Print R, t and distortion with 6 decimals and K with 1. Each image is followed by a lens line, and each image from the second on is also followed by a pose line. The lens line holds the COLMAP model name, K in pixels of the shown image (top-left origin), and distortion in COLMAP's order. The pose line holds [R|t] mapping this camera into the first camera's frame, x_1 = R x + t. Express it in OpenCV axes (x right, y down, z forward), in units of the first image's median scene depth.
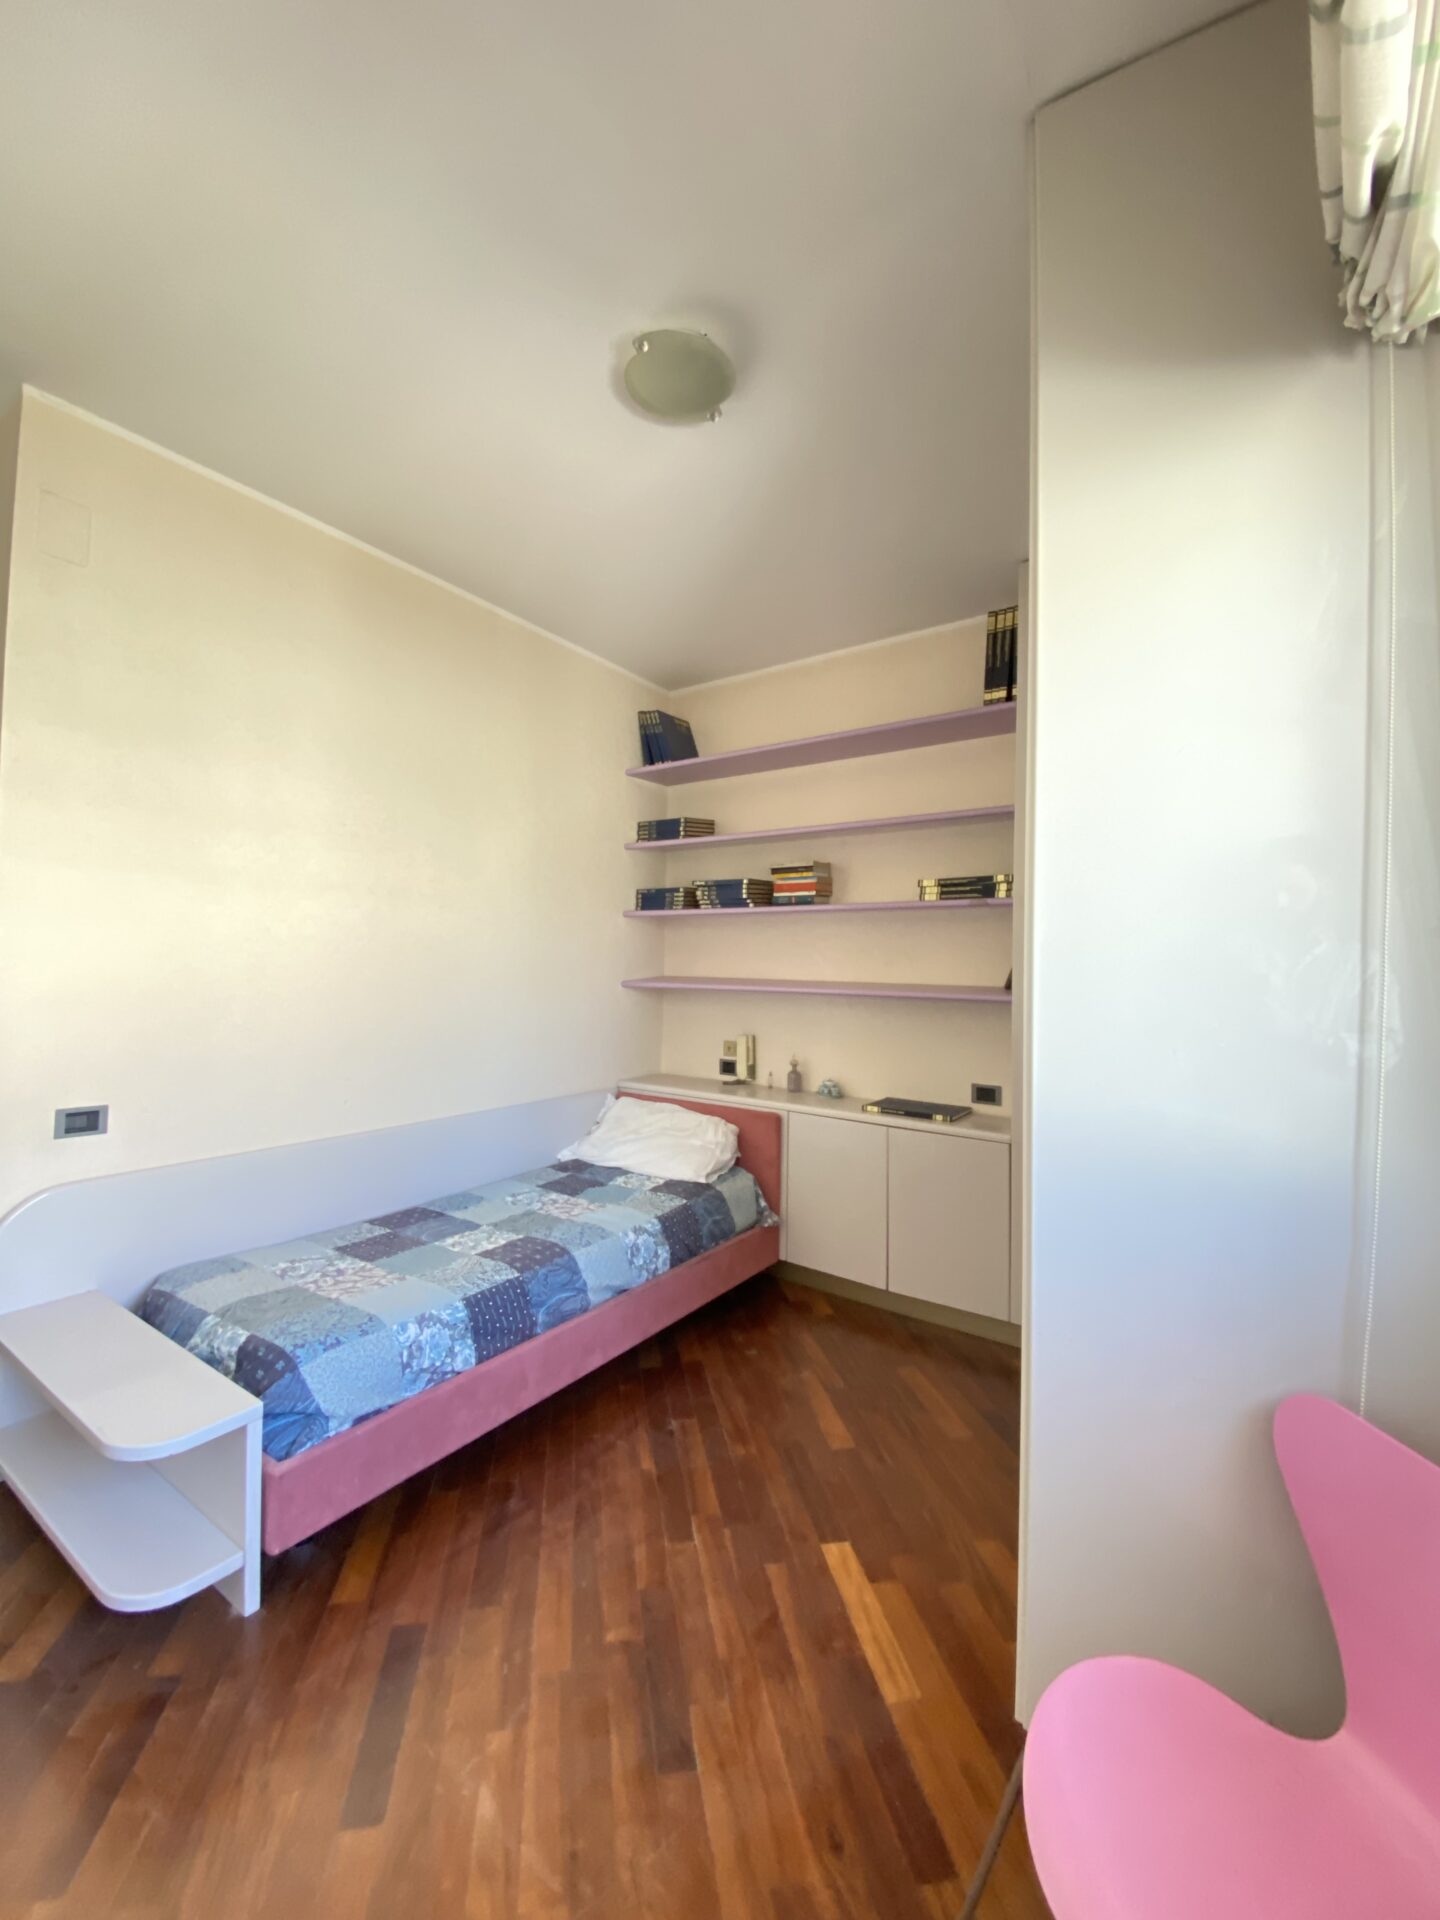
lens RADIAL K [[780.8, 0, 737.5], [0, 780.8, 955.9], [0, 0, 1]] dist [0.005676, -0.013531]
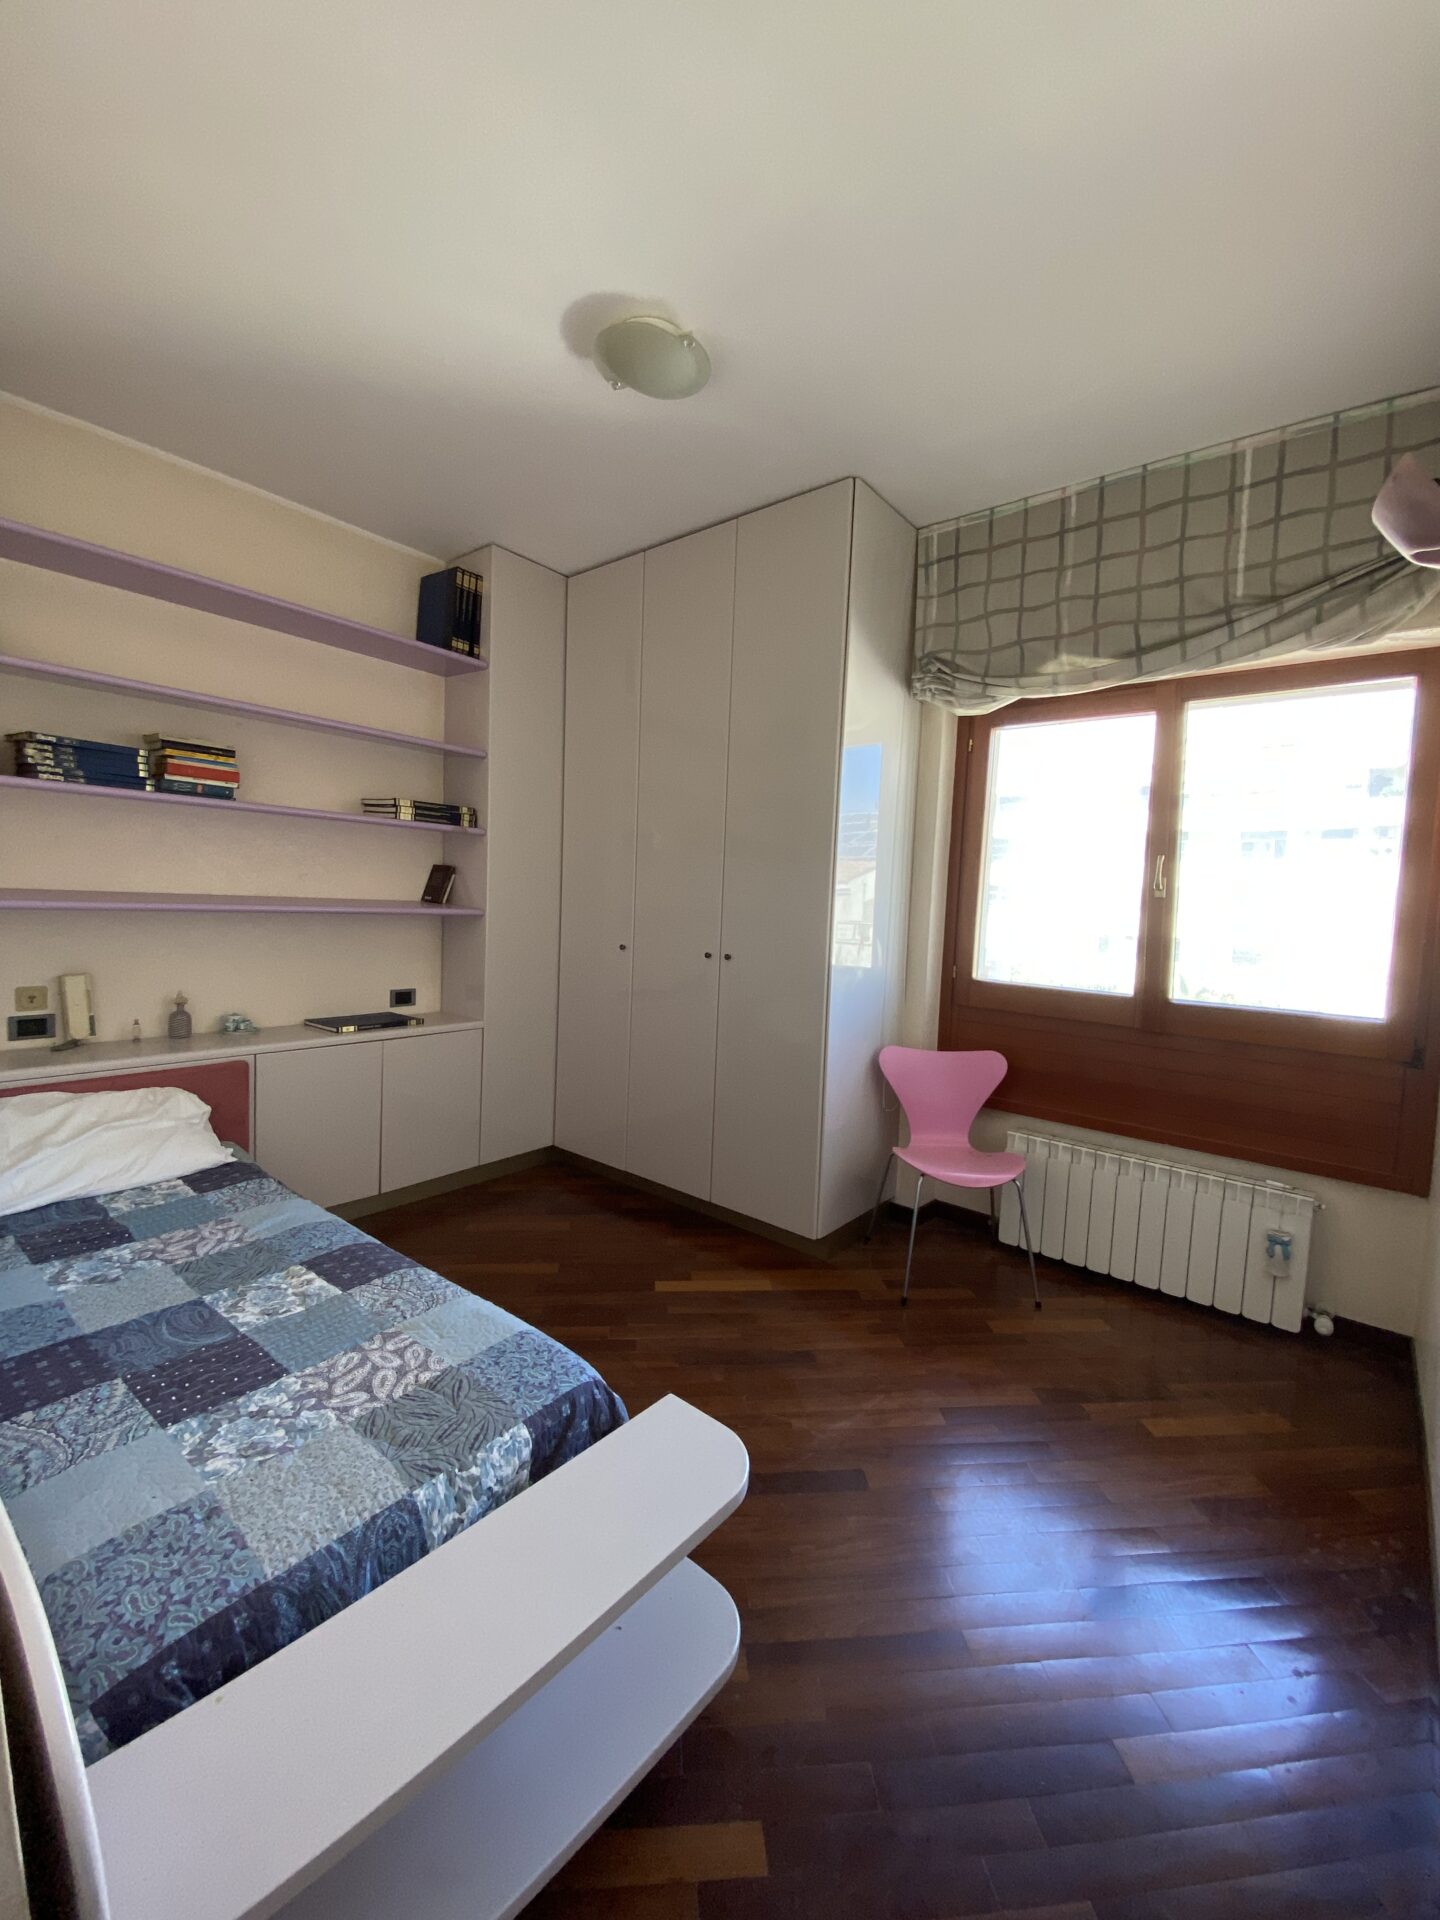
lens RADIAL K [[780.8, 0, 736.5], [0, 780.8, 959.3], [0, 0, 1]] dist [0.005676, -0.013531]
pose [[0.070038, -0.084179, 0.993986, -0.792361], [-0.051770, 0.994784, 0.087894, -0.000344], [-0.996200, -0.057614, 0.065314, 0.489223]]
